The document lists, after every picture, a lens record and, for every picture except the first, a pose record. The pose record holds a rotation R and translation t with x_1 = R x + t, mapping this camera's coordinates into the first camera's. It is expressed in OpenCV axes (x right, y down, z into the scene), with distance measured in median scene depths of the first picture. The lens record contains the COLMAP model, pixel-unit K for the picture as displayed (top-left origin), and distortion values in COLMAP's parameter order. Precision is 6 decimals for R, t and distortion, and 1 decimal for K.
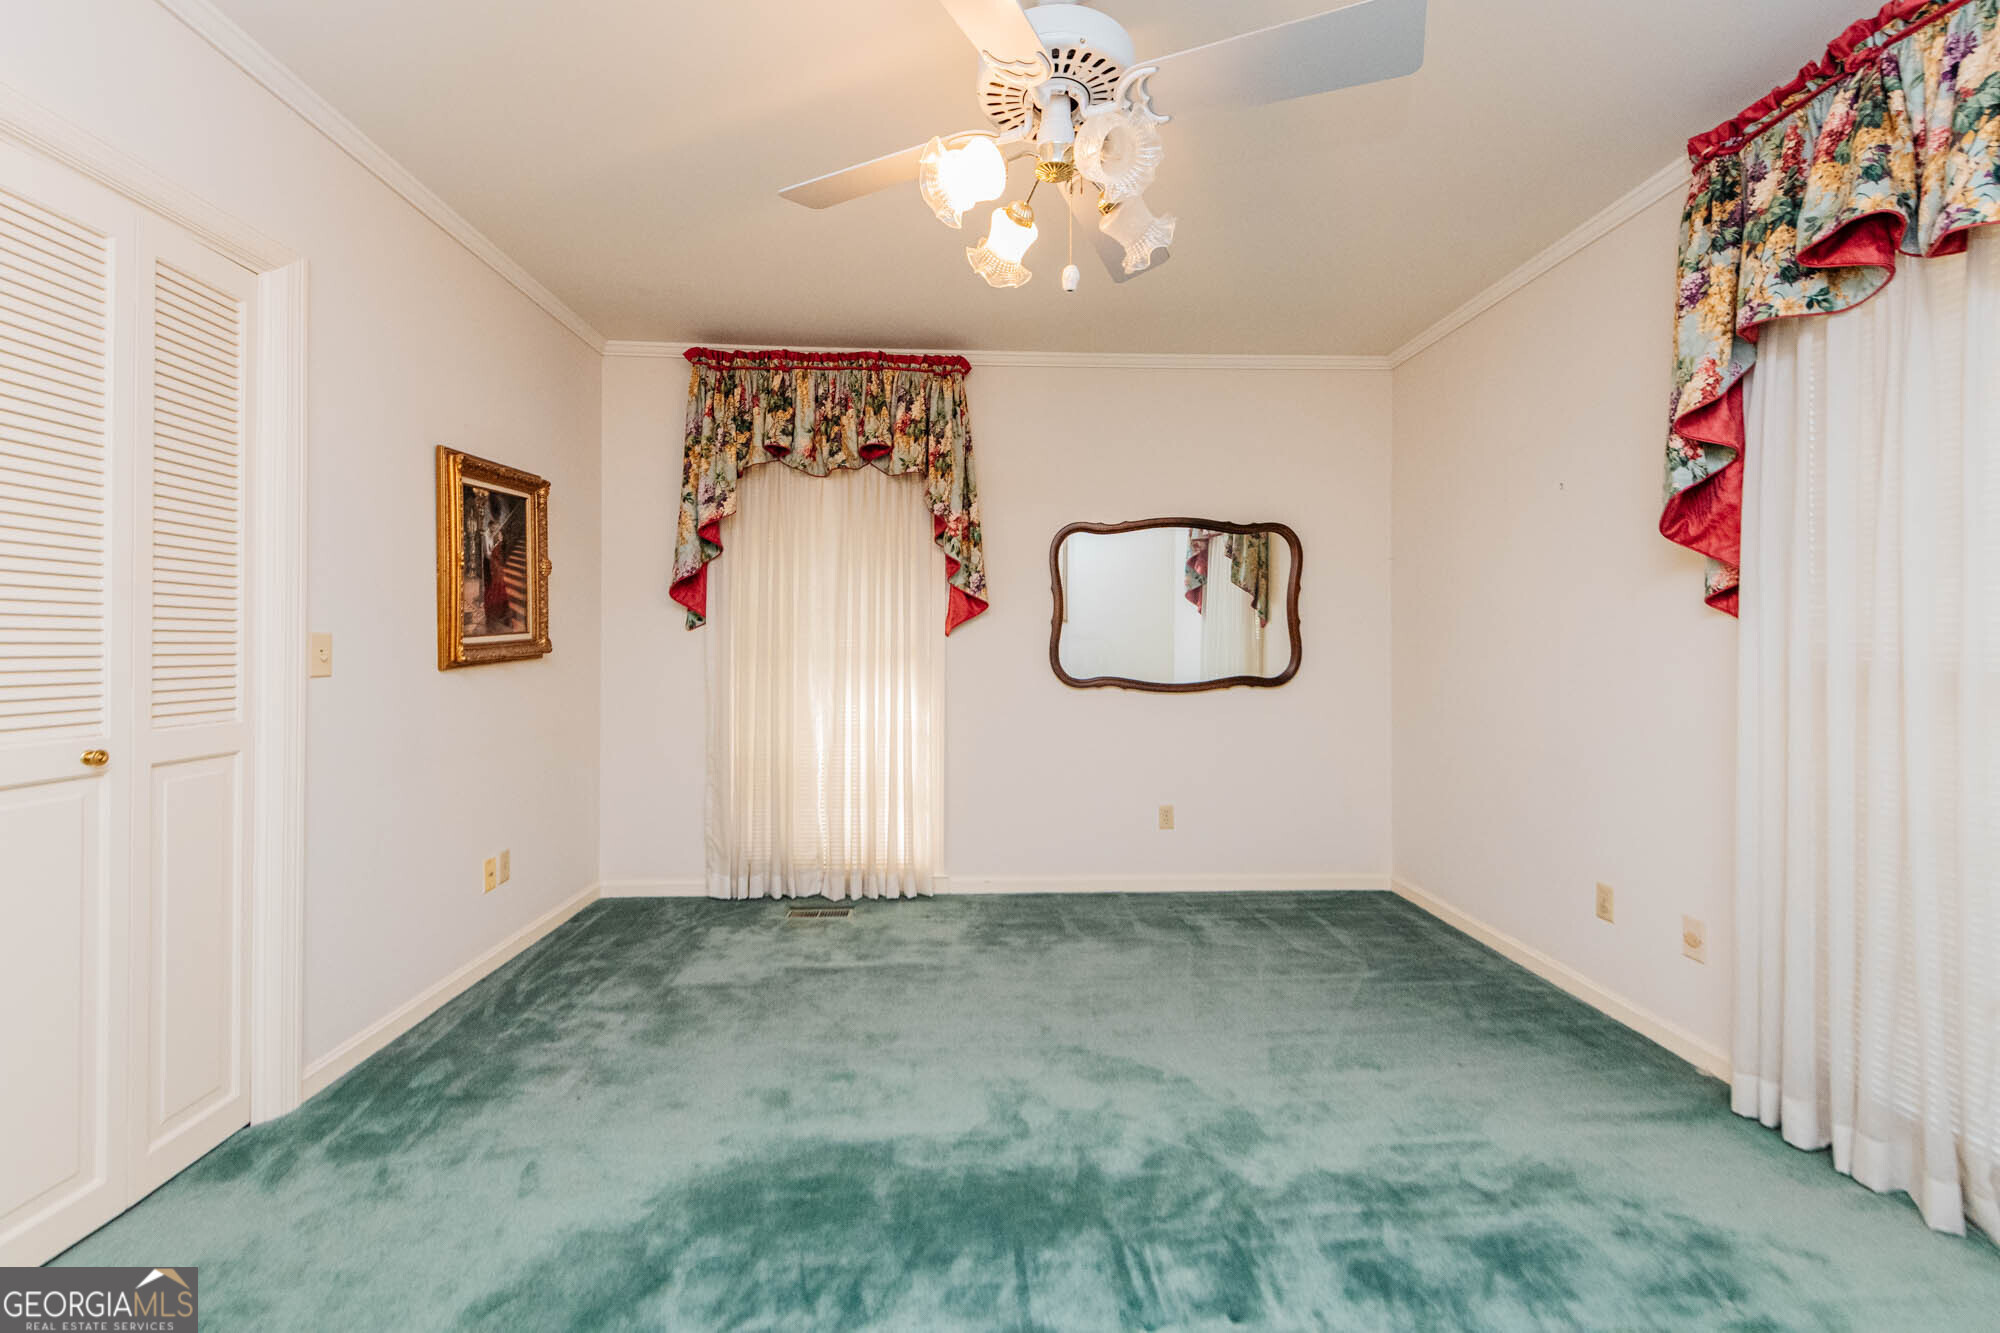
lens RADIAL K [[786.7, 0, 999.3], [0, 786.7, 641.2], [0, 0, 1]] dist [0.015720, -0.004690]
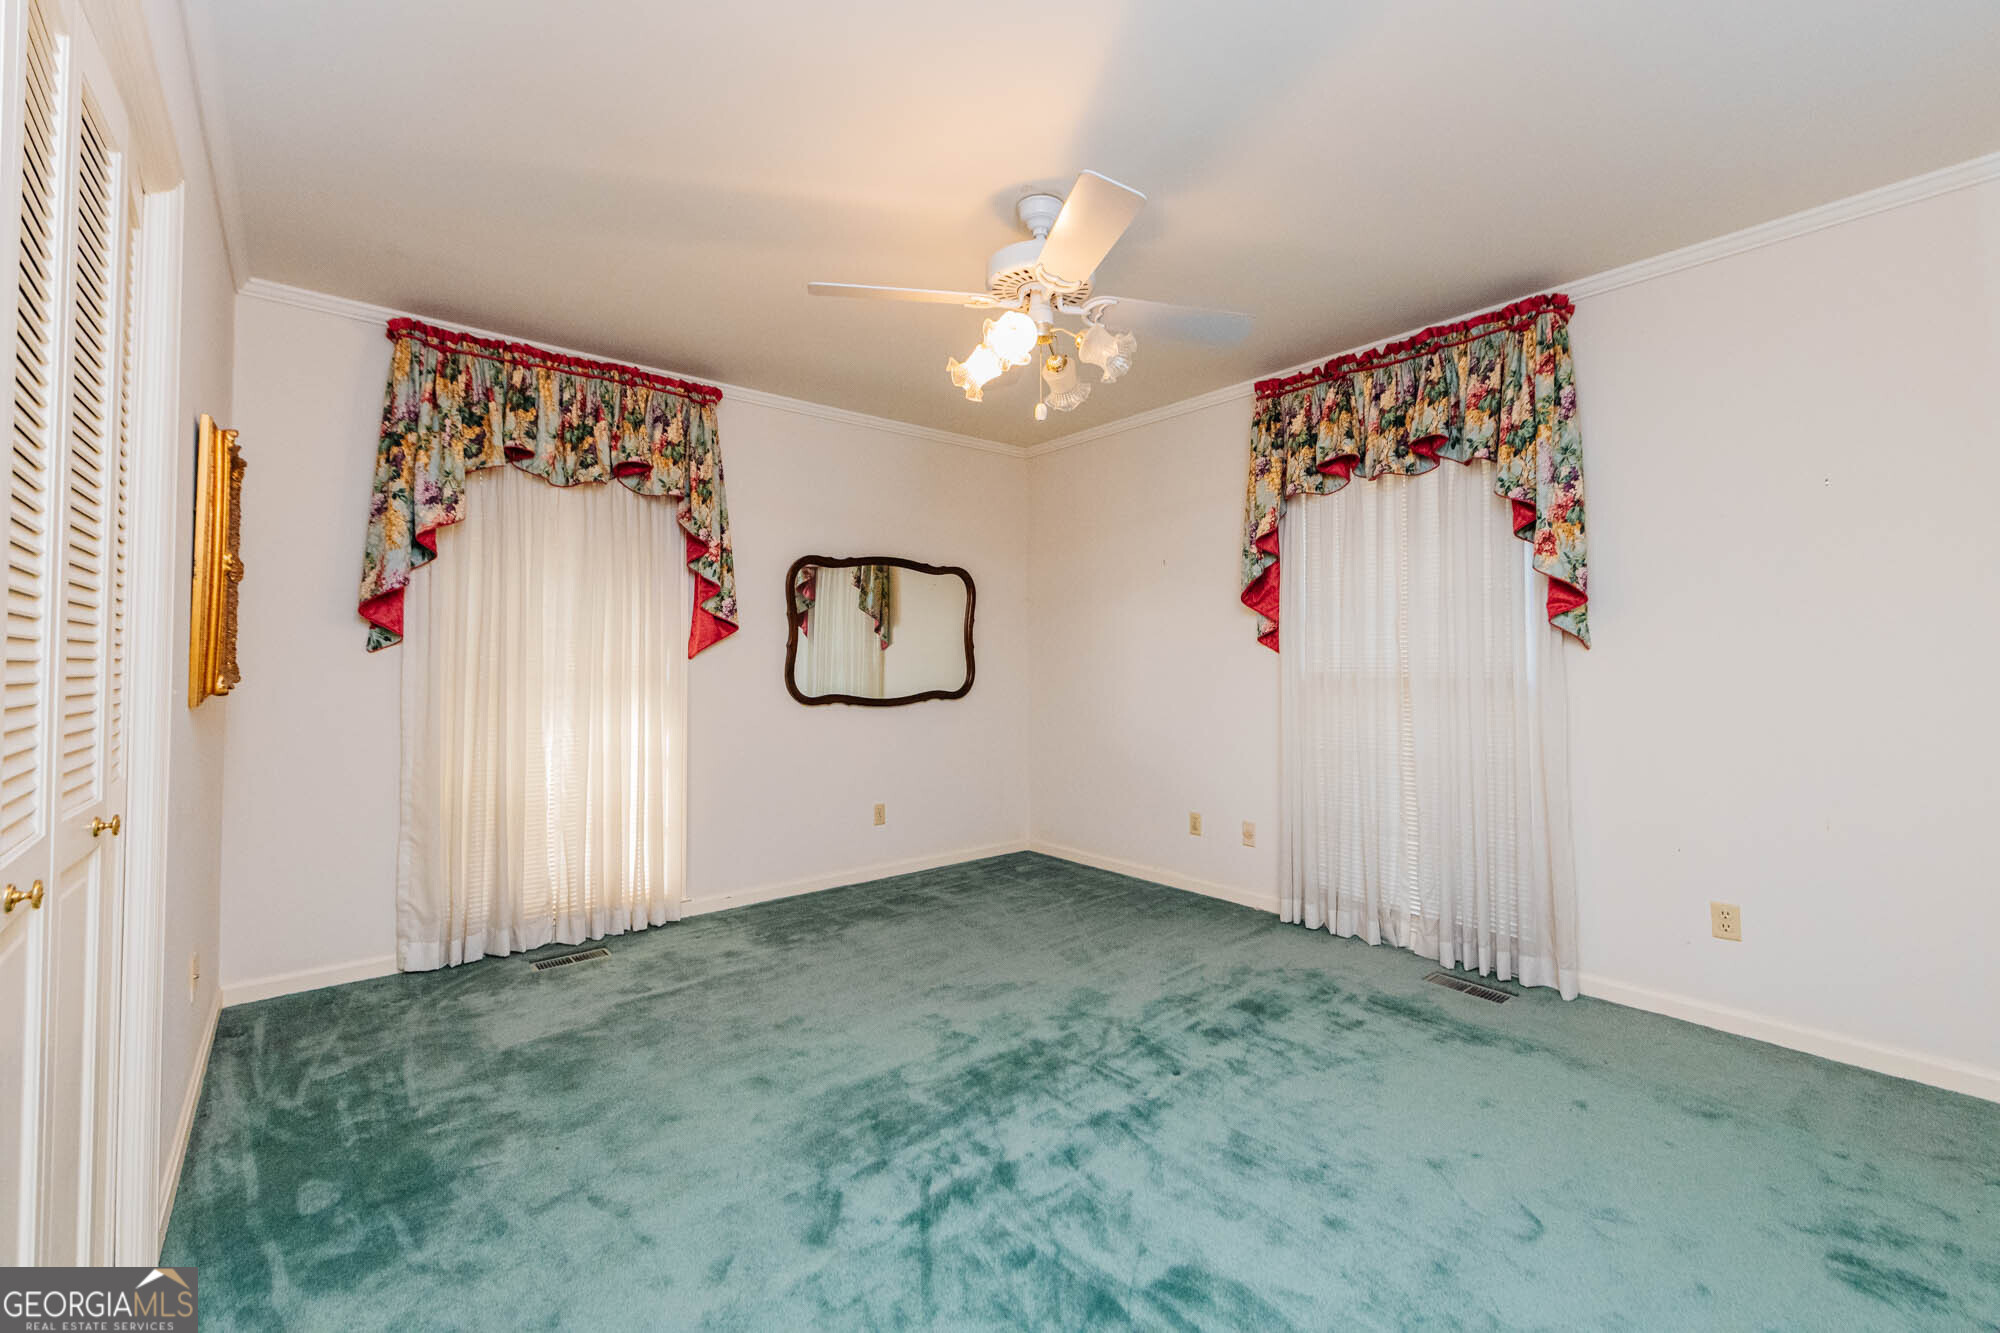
lens RADIAL K [[786.7, 0, 999.3], [0, 786.7, 641.2], [0, 0, 1]] dist [0.015720, -0.004690]
pose [[0.811992, 0.010577, 0.583573, -0.360508], [0.003761, 0.999720, -0.023354, -0.003747], [-0.583657, 0.021158, 0.811725, -0.052069]]
